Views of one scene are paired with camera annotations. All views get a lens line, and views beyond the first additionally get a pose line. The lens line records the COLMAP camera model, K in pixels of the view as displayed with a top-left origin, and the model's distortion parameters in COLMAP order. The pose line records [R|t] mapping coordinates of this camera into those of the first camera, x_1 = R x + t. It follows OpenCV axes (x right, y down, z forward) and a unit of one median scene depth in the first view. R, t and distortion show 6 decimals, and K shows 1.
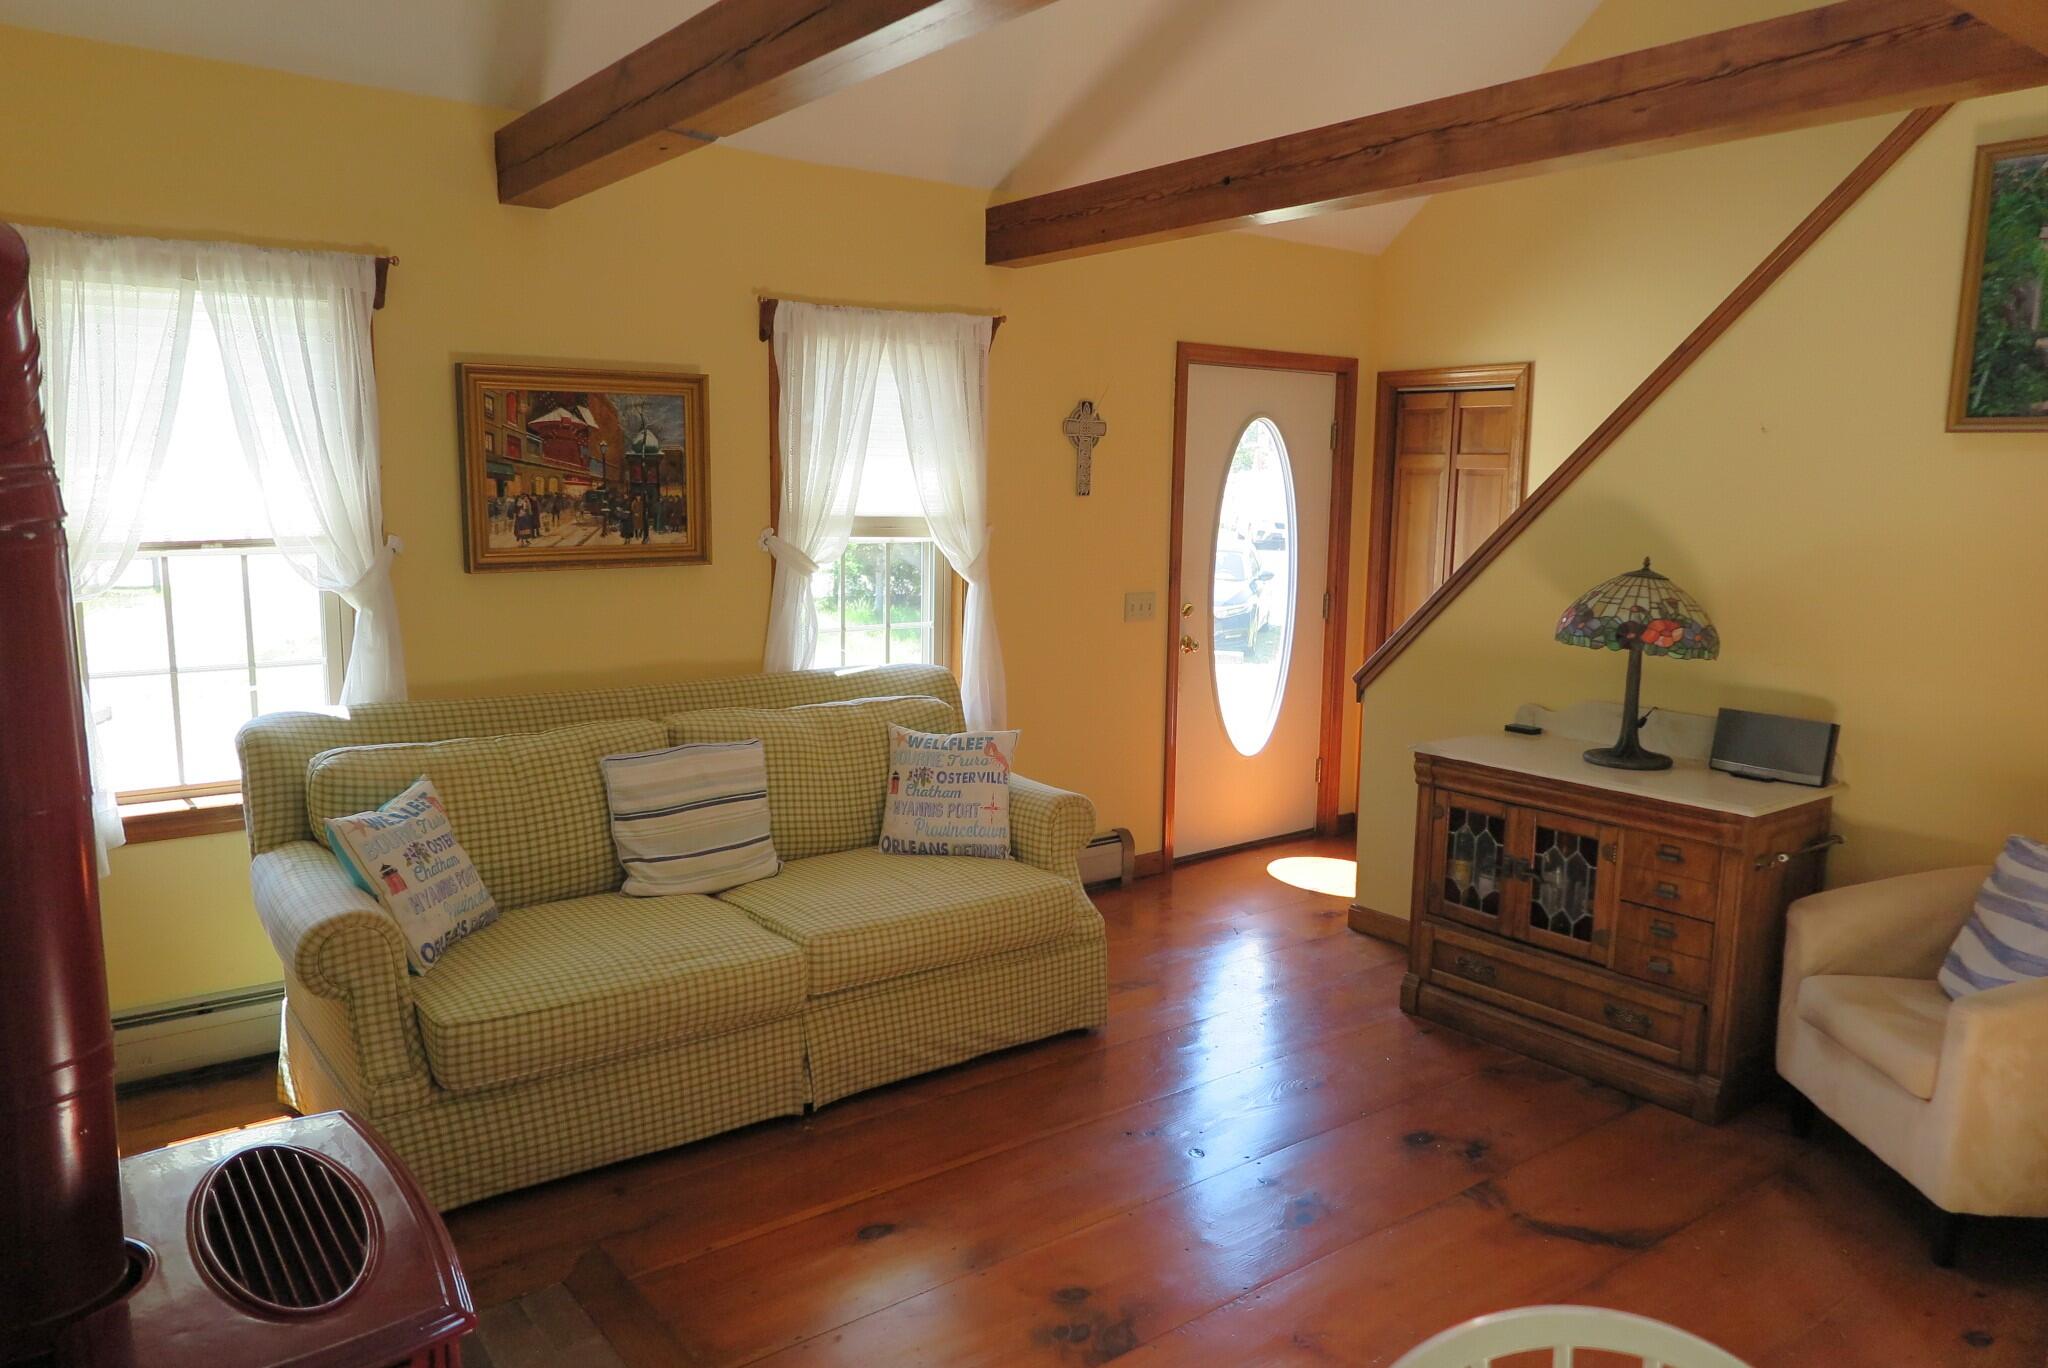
lens RADIAL K [[1417.4, 0, 1020.9], [0, 1417.4, 680.4], [0, 0, 1]] dist [-0.014332, 0.014952]
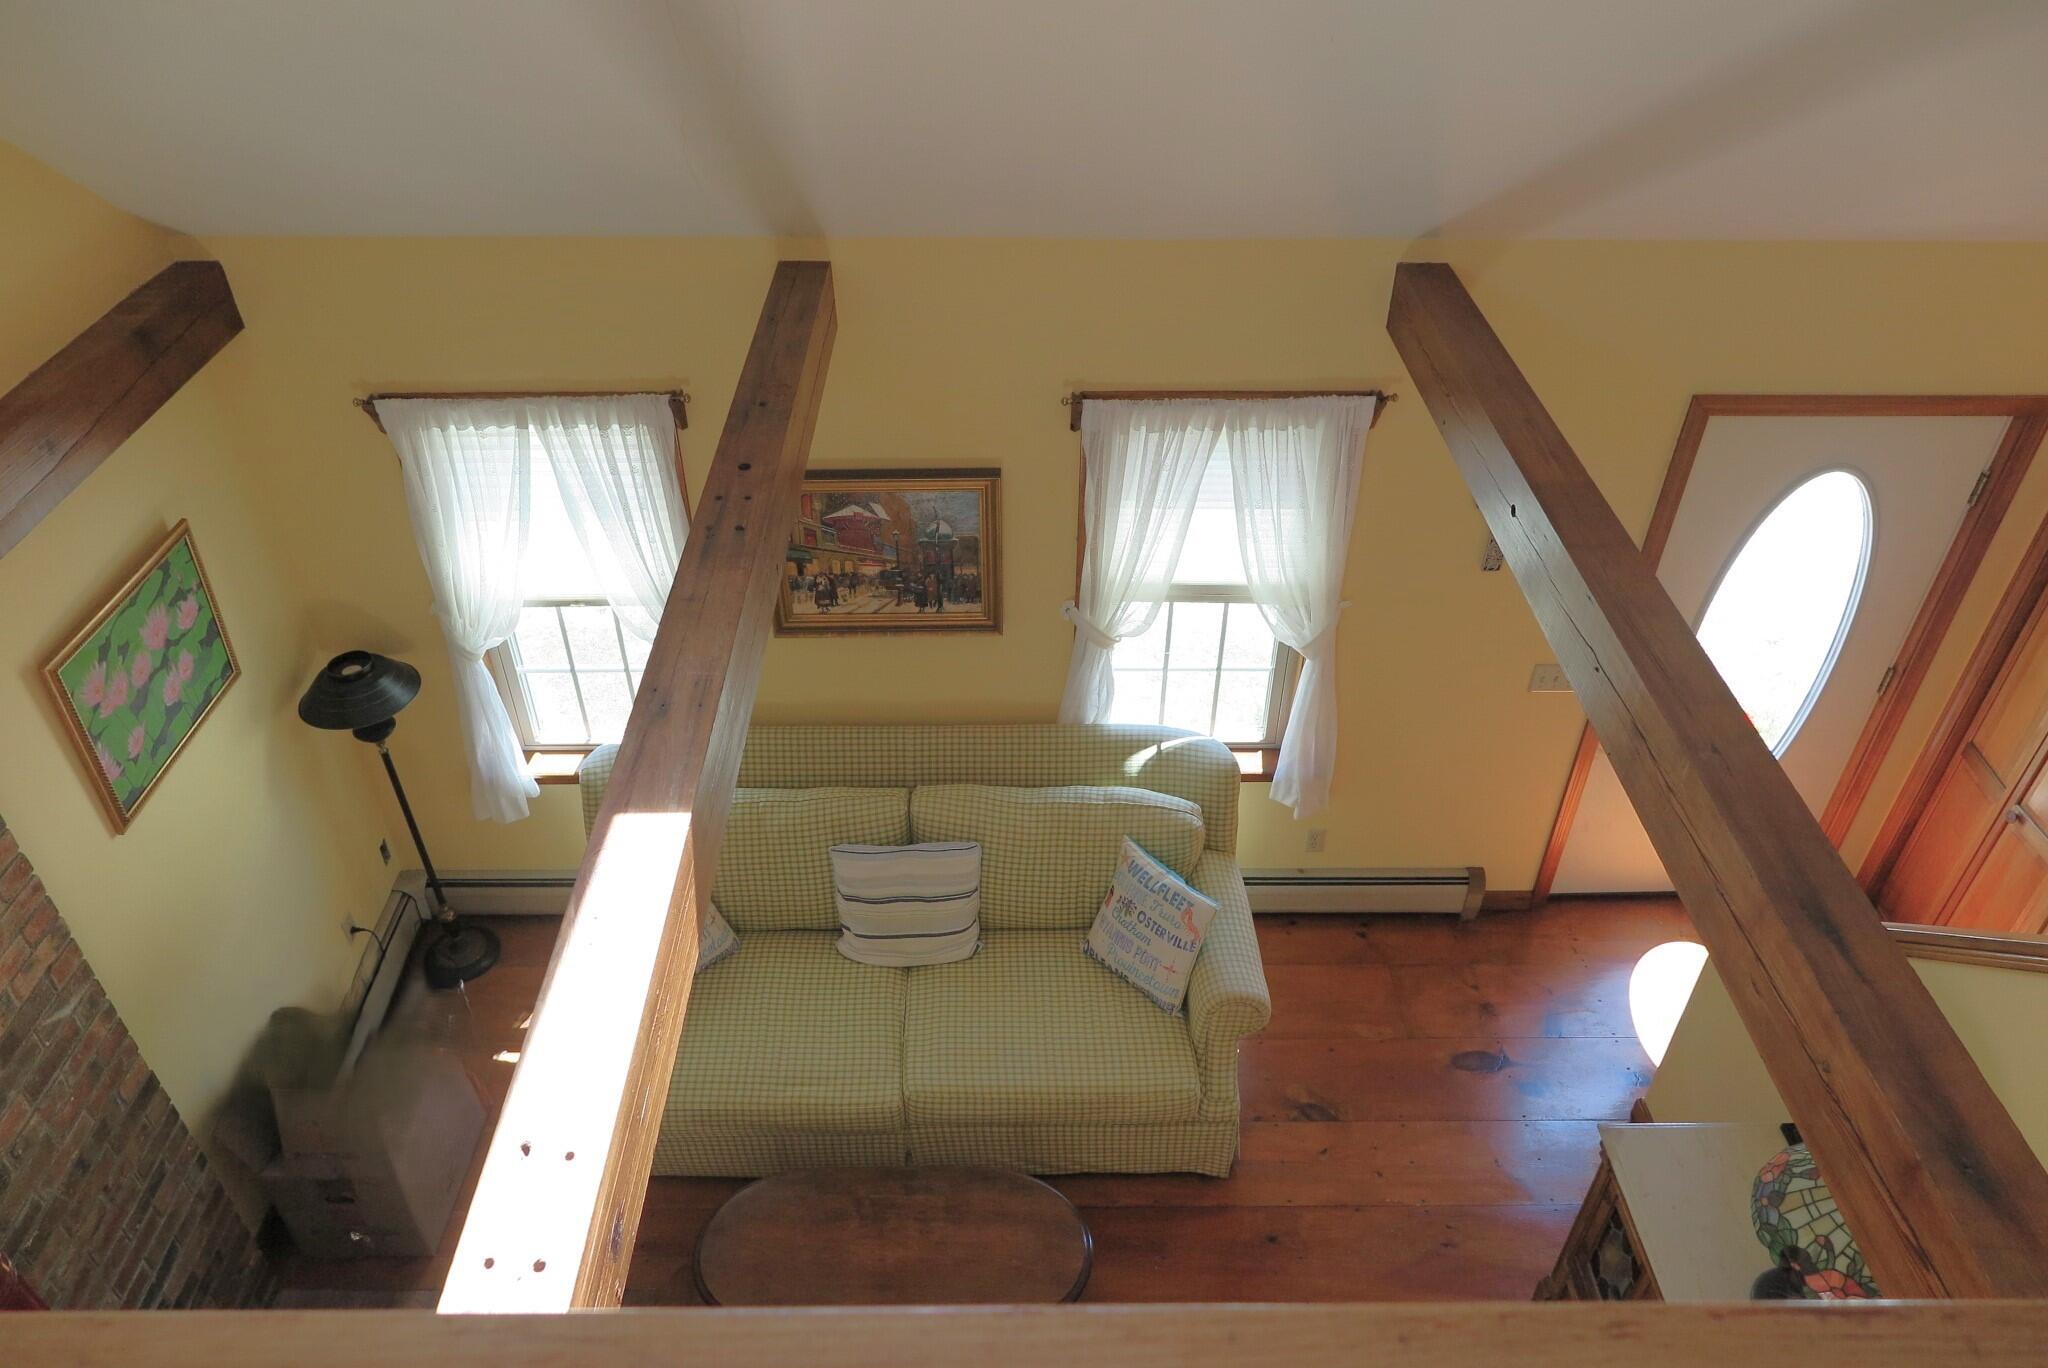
lens RADIAL K [[1411.4, 0, 1030.7], [0, 1411.4, 686.5], [0, 0, 1]] dist [0.003277, -0.001097]
pose [[0.805519, 0.357719, -0.472416, 0.316300], [-0.075862, 0.852925, 0.516492, -0.622646], [0.587694, -0.380206, 0.714184, 0.286485]]
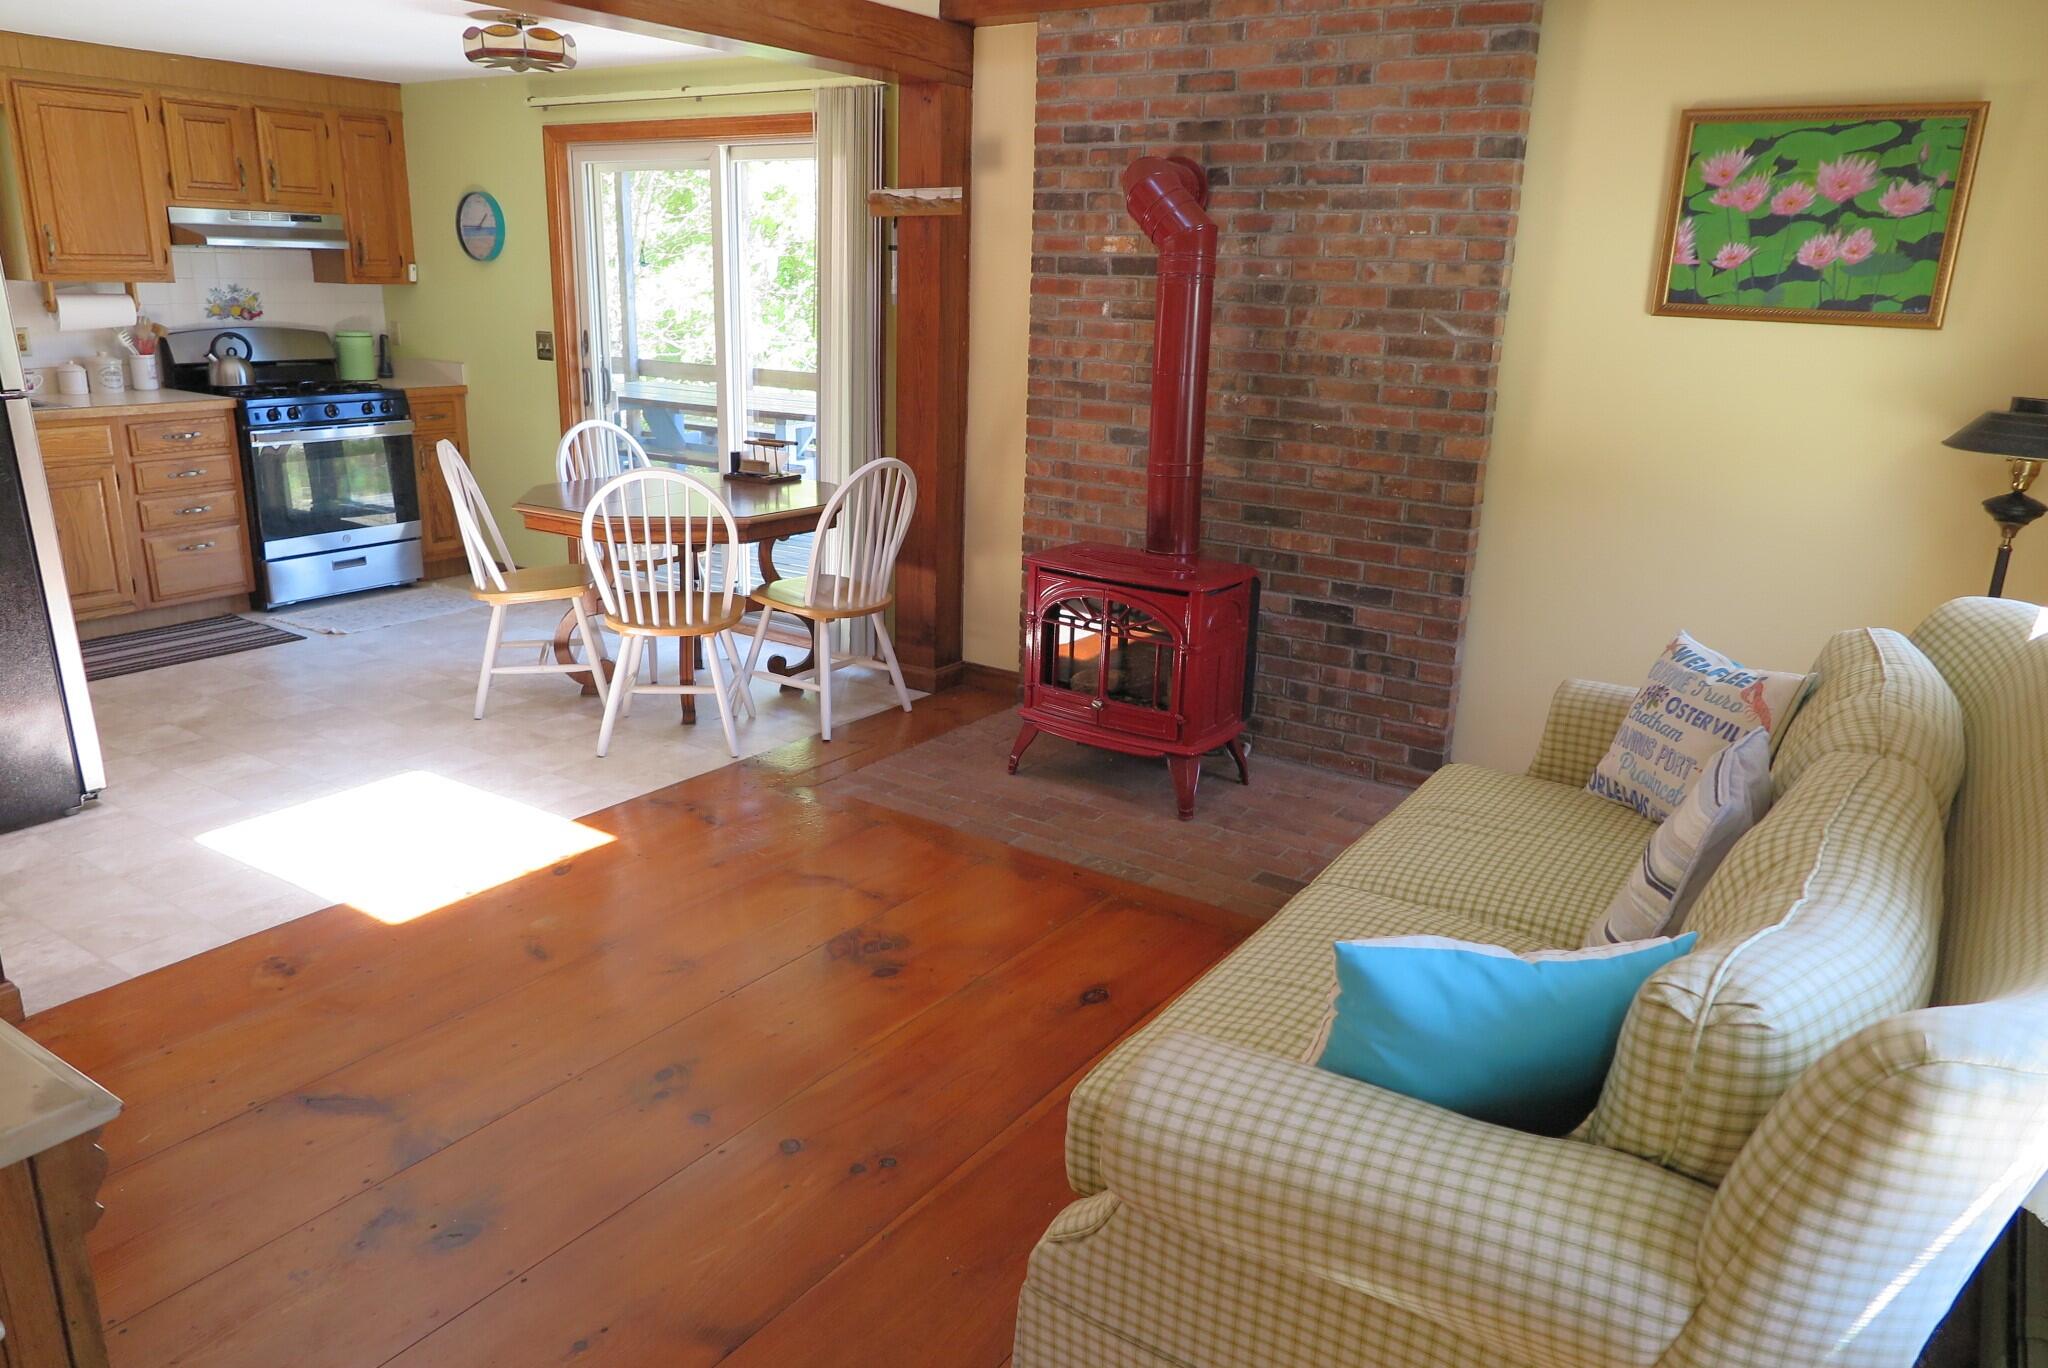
lens RADIAL K [[1417.4, 0, 1032.6], [0, 1417.4, 688.0], [0, 0, 1]] dist [-0.014332, 0.014952]
pose [[-0.946375, 0.057475, -0.317916, 0.187377], [-0.080938, 0.910486, 0.405541, -0.172098], [0.312766, 0.409526, -0.857010, 1.327545]]
